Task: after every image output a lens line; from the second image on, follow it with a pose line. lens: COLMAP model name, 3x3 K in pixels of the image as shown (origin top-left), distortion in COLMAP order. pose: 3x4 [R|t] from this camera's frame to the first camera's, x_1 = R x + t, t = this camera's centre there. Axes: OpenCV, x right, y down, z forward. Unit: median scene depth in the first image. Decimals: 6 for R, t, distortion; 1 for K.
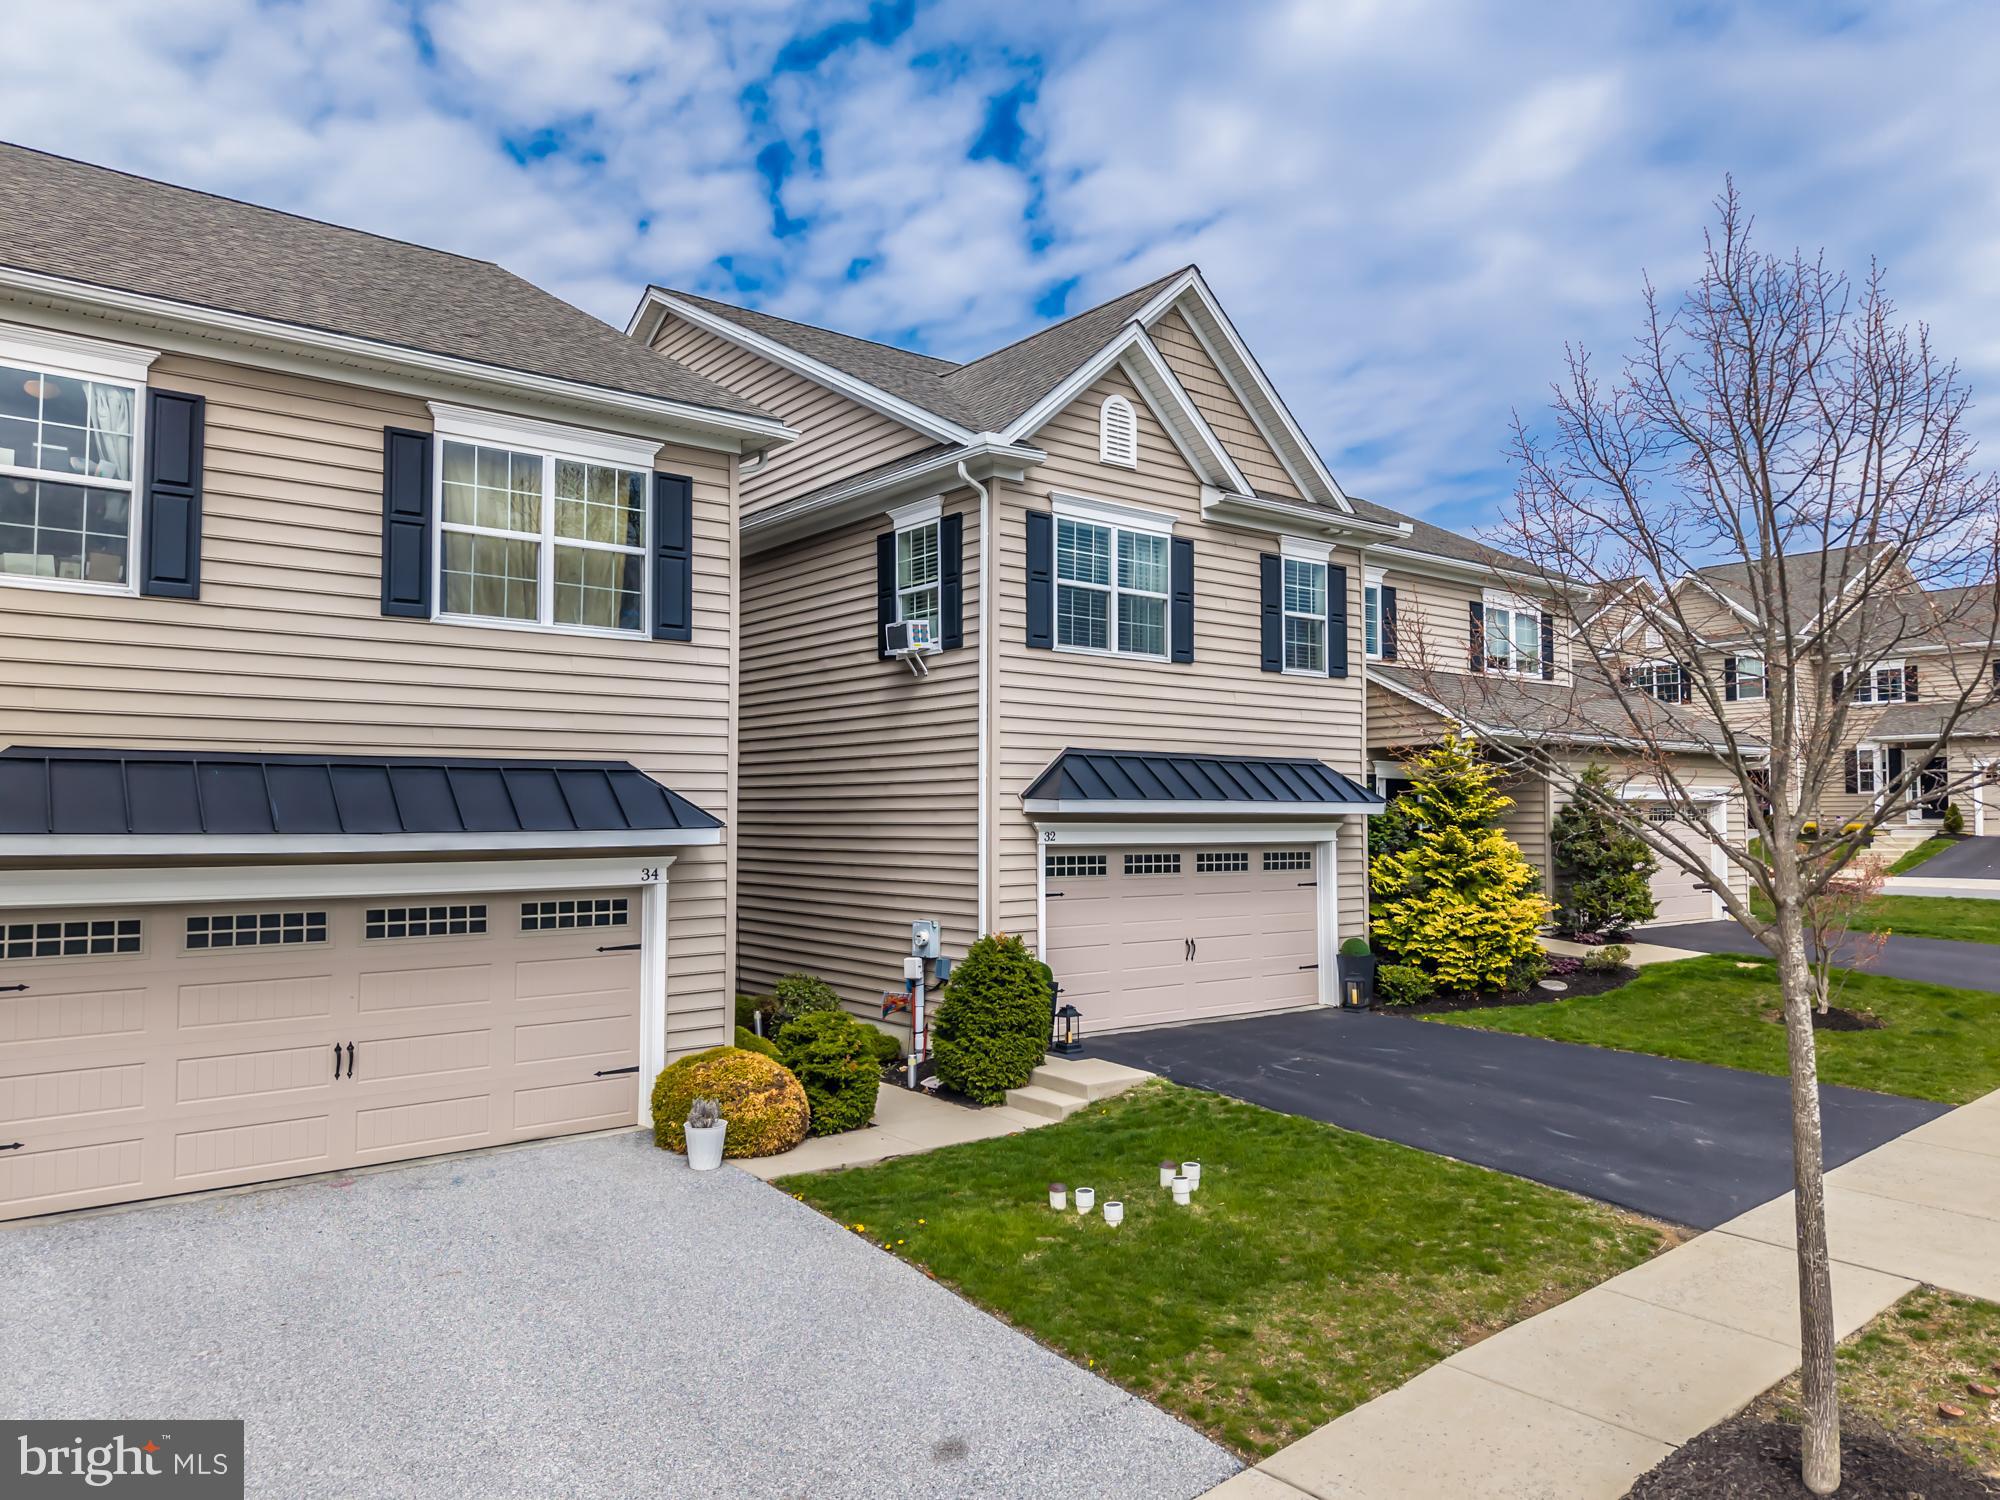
lens RADIAL K [[1350.3, 0, 1000.0], [0, 1350.3, 750.0], [0, 0, 1]] dist [0.007887, -0.003255]
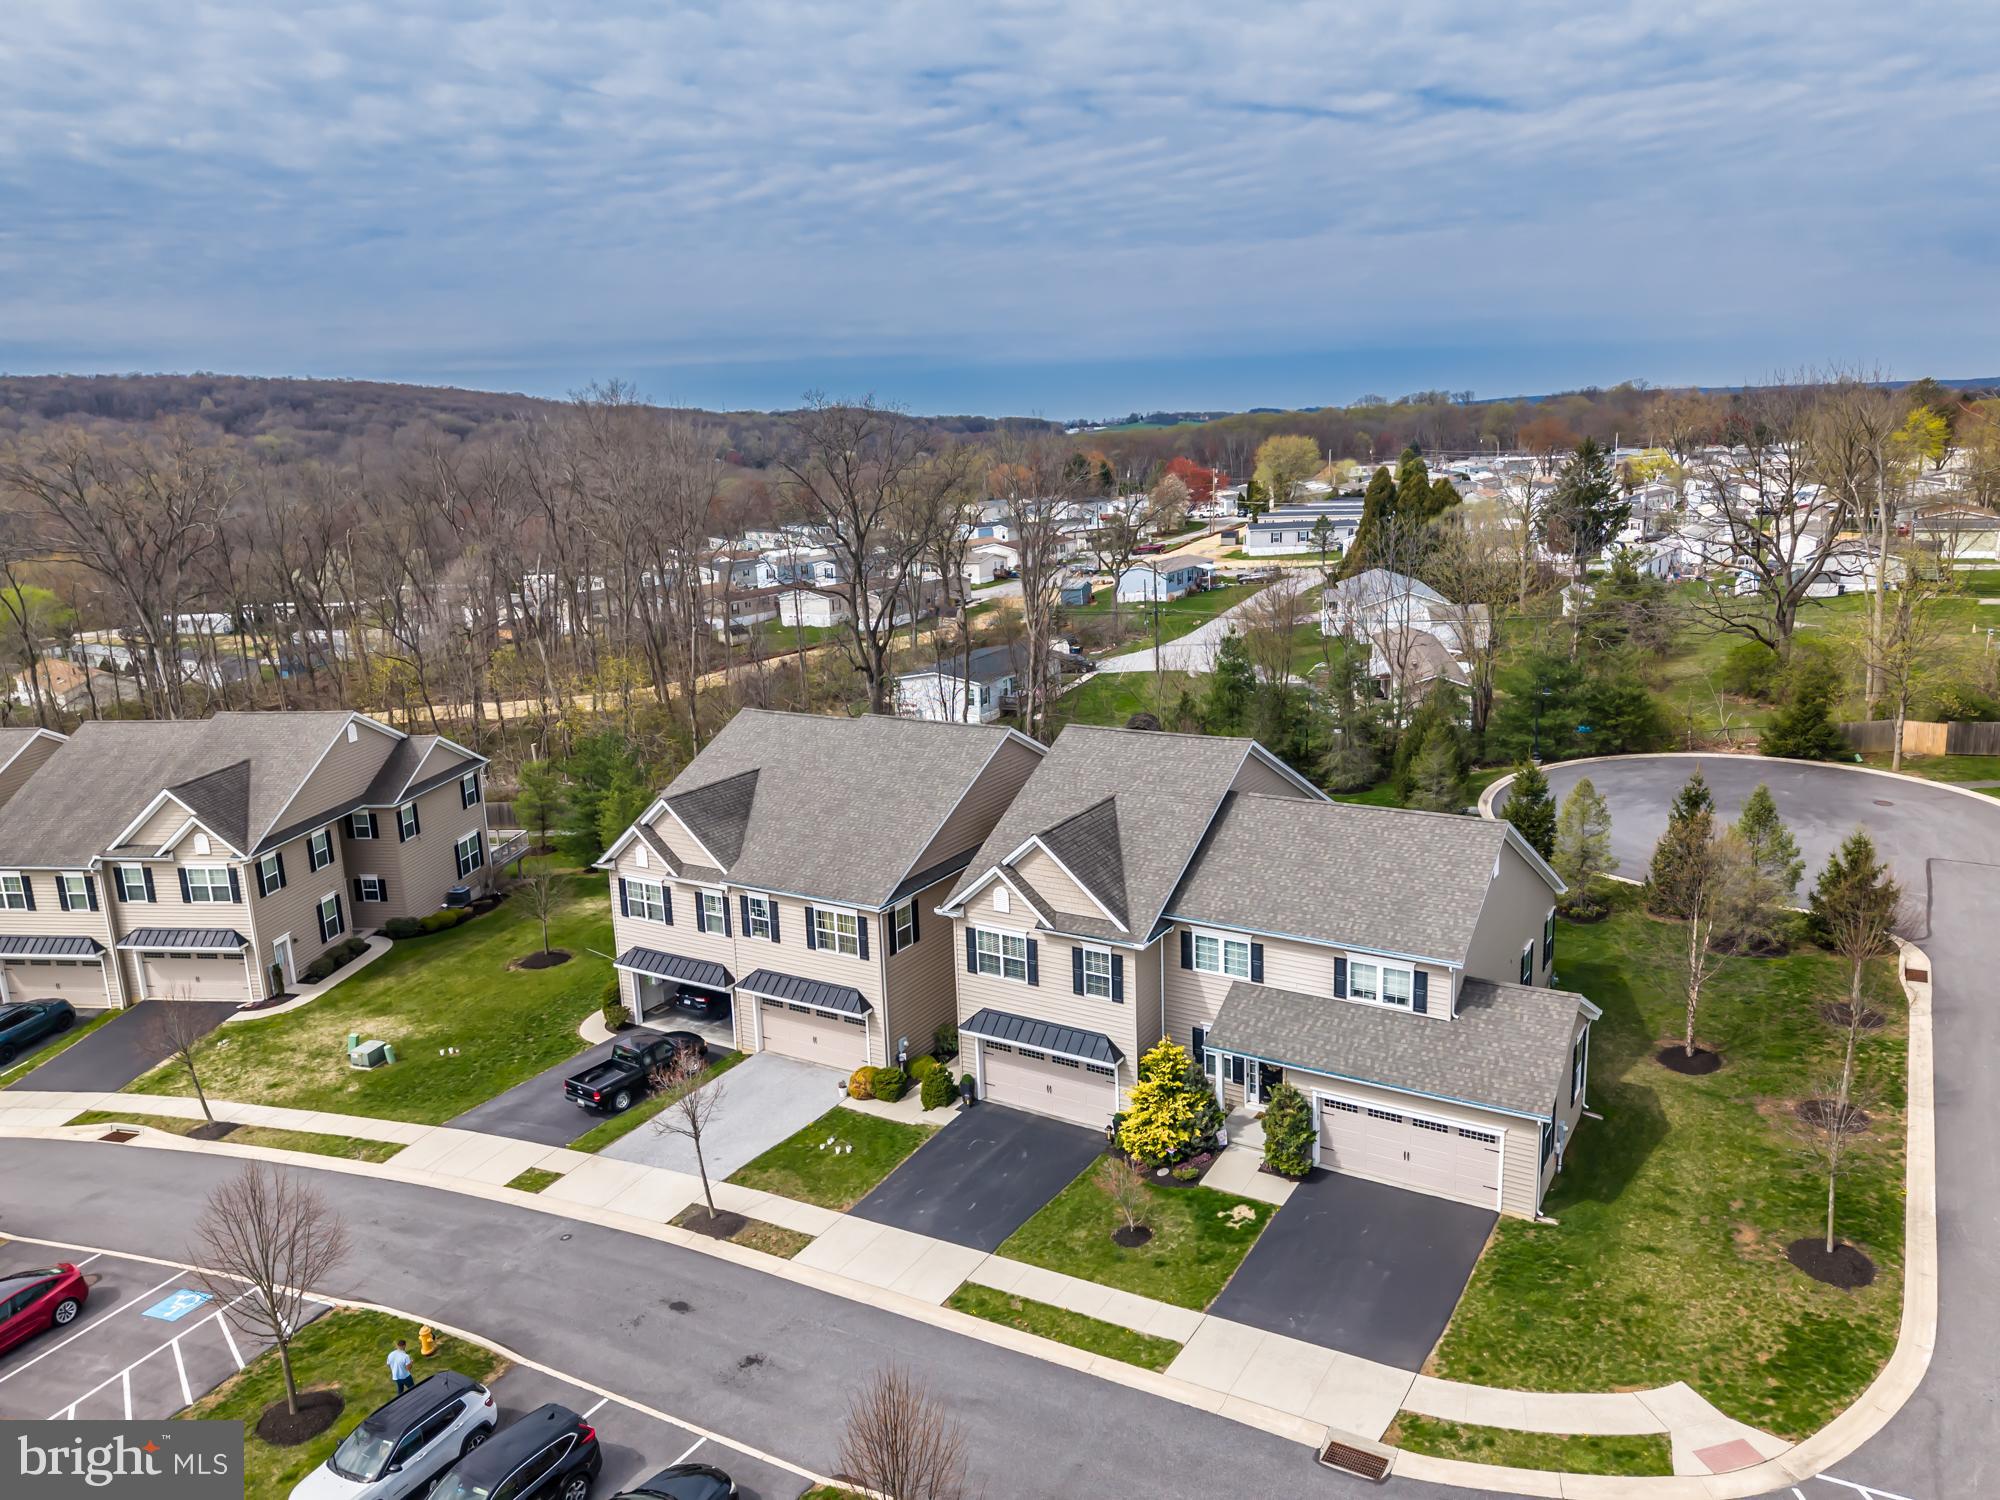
lens RADIAL K [[1426.5, 0, 998.0], [0, 1426.5, 715.9], [0, 0, 1]] dist [0.053474, -0.034889]
pose [[0.341846, 0.174809, -0.923354, 2.652557], [0.086341, 0.972549, 0.216088, -1.211067], [0.935781, -0.153592, 0.317368, 0.156220]]
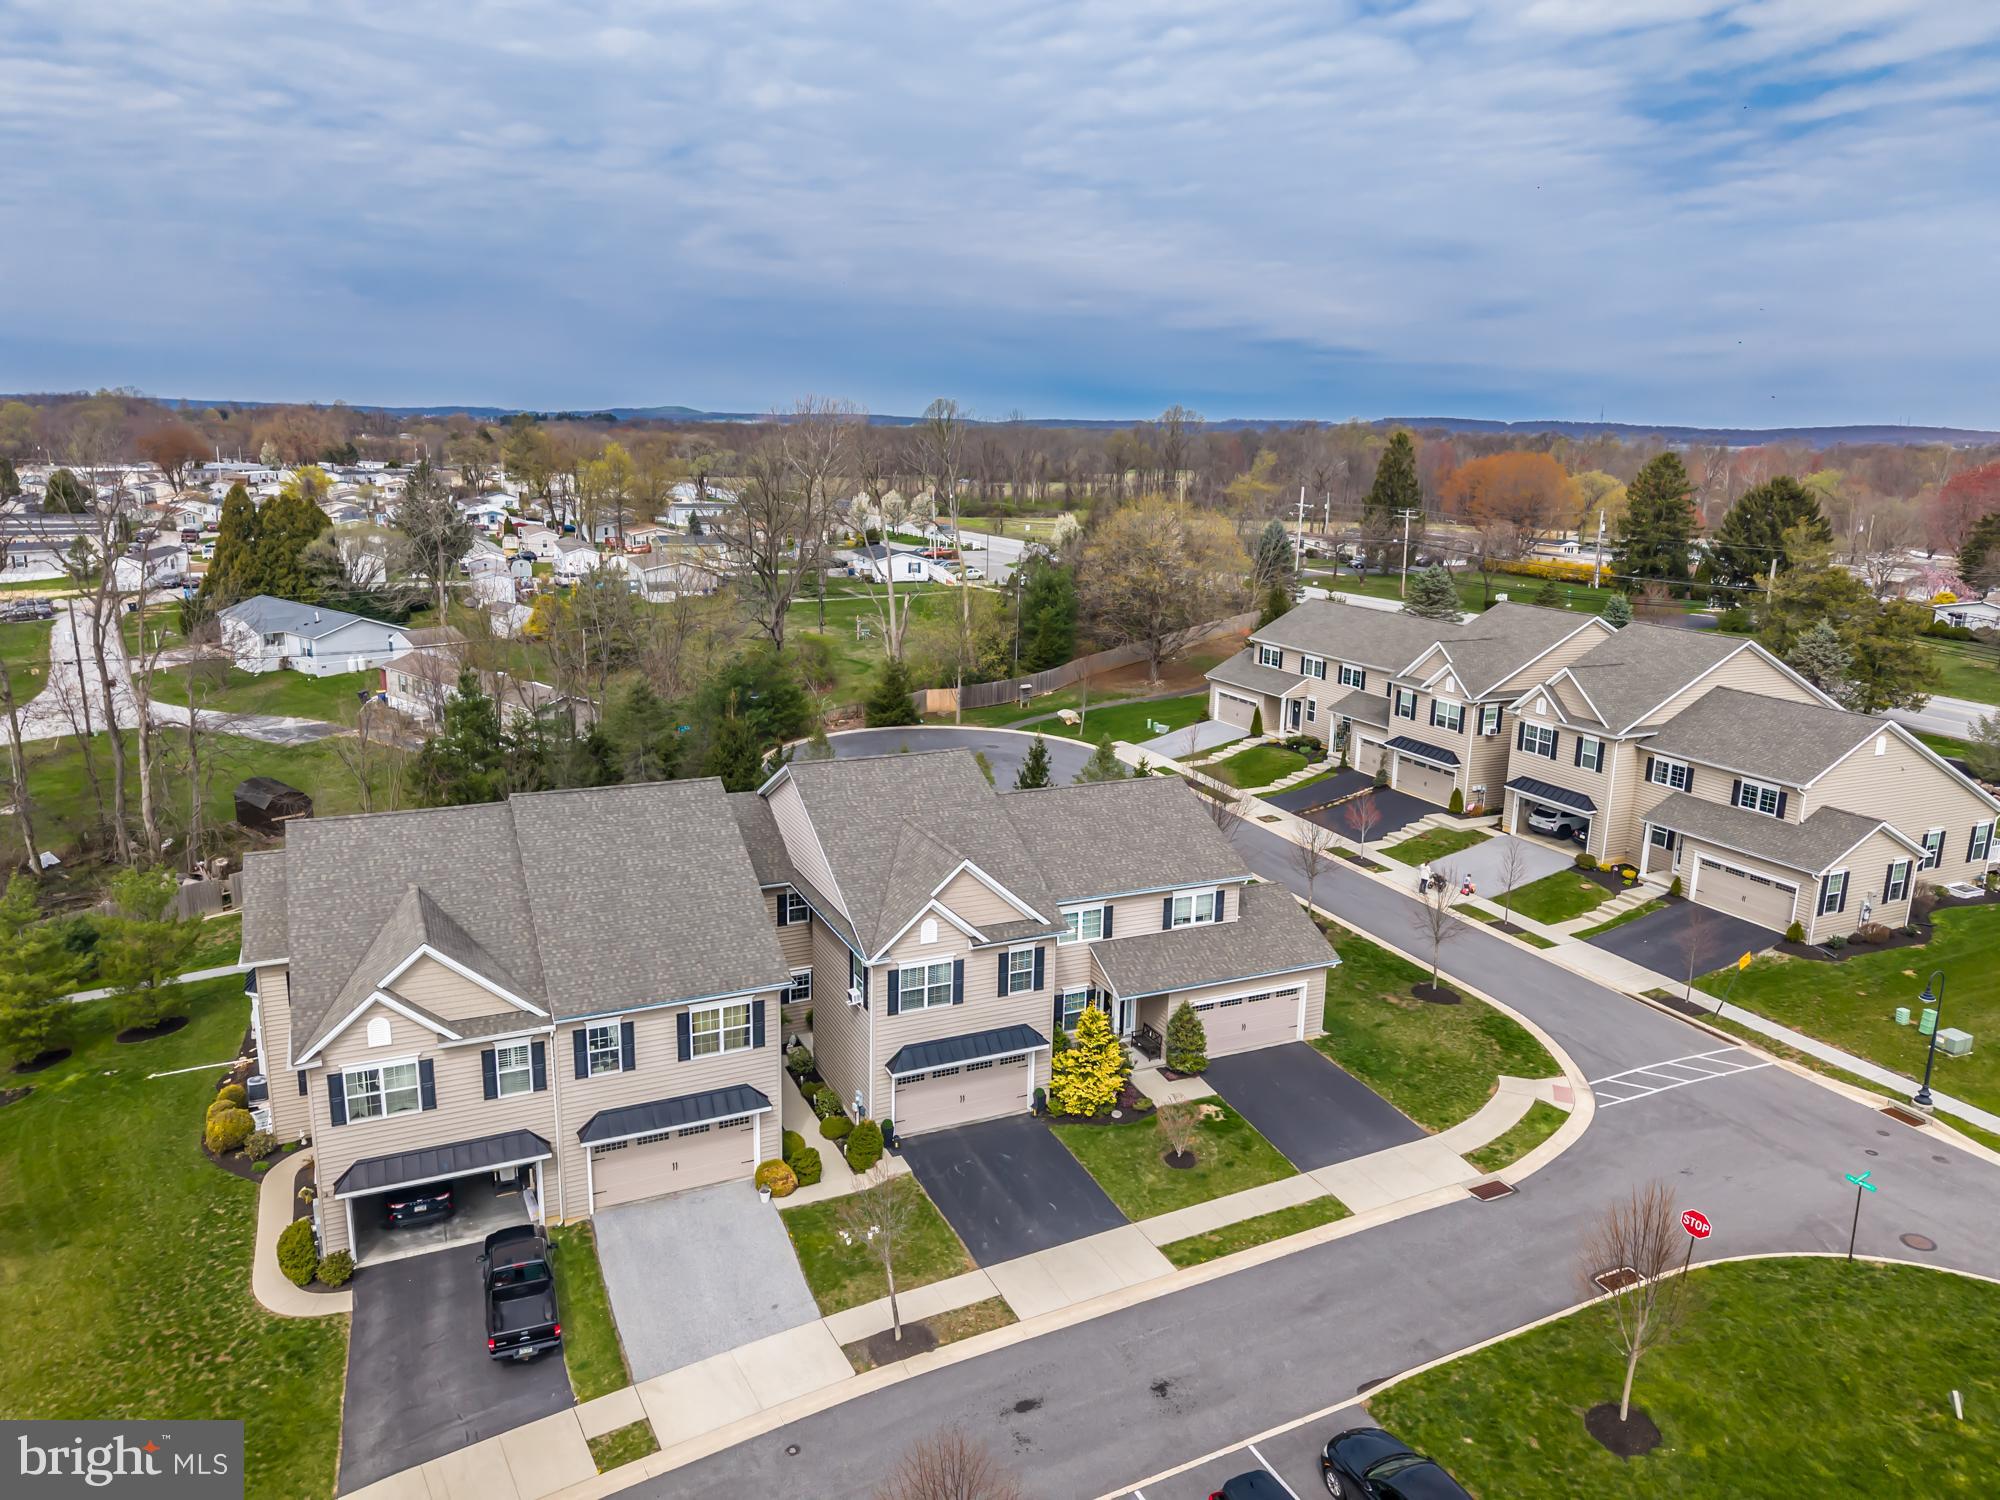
lens RADIAL K [[1426.5, 0, 998.0], [0, 1426.5, 715.9], [0, 0, 1]] dist [0.053474, -0.034889]
pose [[0.975213, 0.064454, -0.211674, 0.812244], [-0.009630, 0.968092, 0.250411, -1.389426], [0.221060, -0.242166, 0.944716, -1.594169]]
